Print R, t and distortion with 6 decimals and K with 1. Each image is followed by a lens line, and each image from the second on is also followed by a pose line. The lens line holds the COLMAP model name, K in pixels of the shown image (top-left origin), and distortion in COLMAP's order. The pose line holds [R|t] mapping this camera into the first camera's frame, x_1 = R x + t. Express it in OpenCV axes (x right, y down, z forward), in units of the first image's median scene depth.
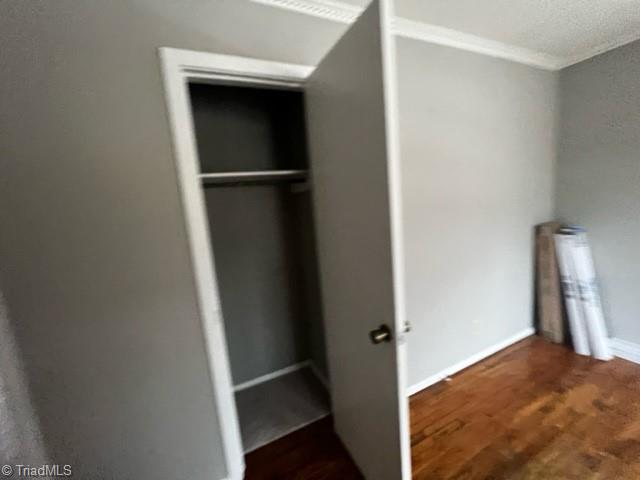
lens RADIAL K [[258.3, 0, 320.0], [0, 258.3, 240.0], [0, 0, 1]] dist [-0.000527, -0.000094]
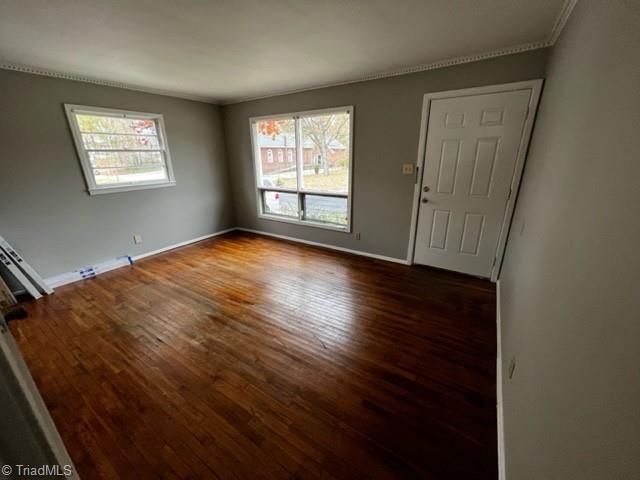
lens RADIAL K [[258.1, 0, 320.0], [0, 258.1, 240.0], [0, 0, 1]] dist [-0.001327, -0.000332]
pose [[-0.514174, -0.176278, 0.839375, -1.031775], [0.196543, 0.928393, 0.315369, 0.031299], [-0.834863, 0.327128, -0.442709, 0.343915]]
